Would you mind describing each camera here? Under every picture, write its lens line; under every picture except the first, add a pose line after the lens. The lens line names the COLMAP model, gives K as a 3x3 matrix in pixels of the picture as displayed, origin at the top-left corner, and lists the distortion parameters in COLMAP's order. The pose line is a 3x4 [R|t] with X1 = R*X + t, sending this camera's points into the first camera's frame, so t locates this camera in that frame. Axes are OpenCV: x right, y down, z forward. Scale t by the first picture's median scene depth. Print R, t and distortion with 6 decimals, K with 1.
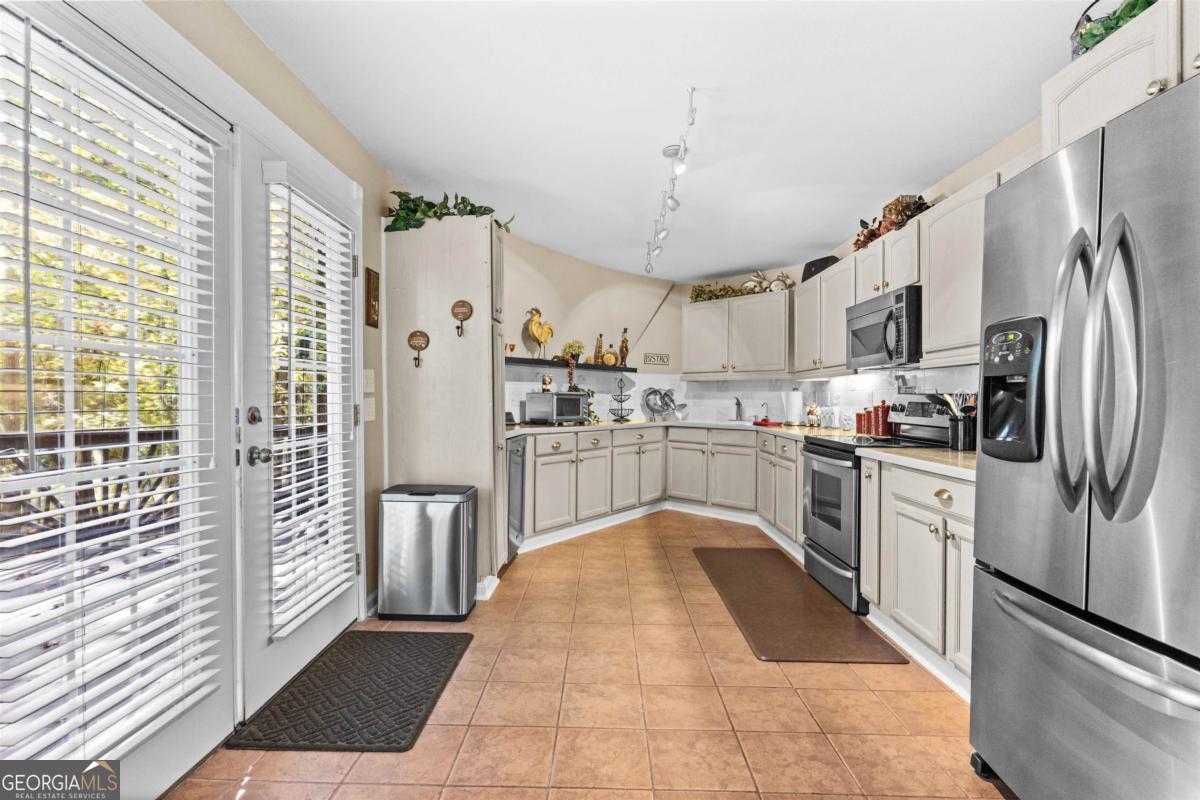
lens RADIAL K [[574.5, 0, 601.0], [0, 574.5, 402.3], [0, 0, 1]] dist [-0.001917, -0.000172]
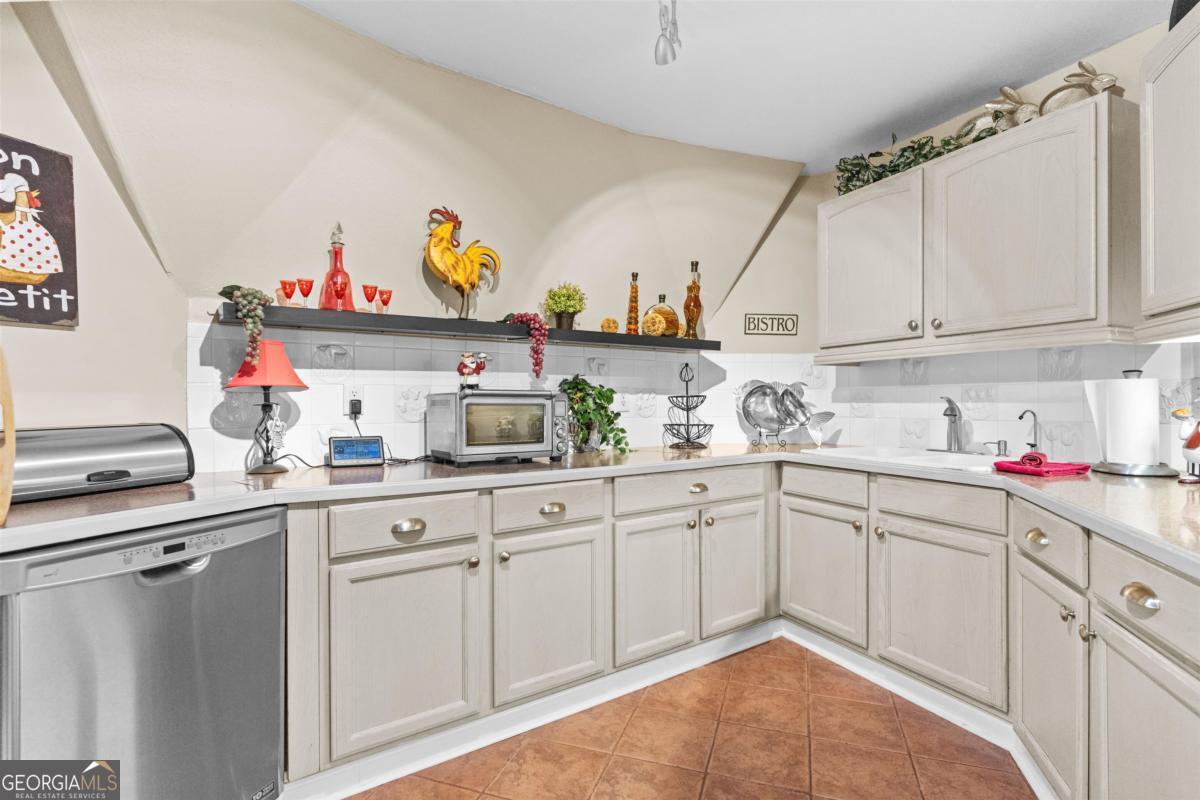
lens RADIAL K [[584.6, 0, 601.7], [0, 584.6, 404.6], [0, 0, 1]] dist [-0.000422, 0.000176]
pose [[0.947196, -0.009447, -0.320516, 0.154659], [0.008923, 0.999955, -0.003102, -0.004977], [0.320531, 0.000078, 0.947238, 0.595127]]
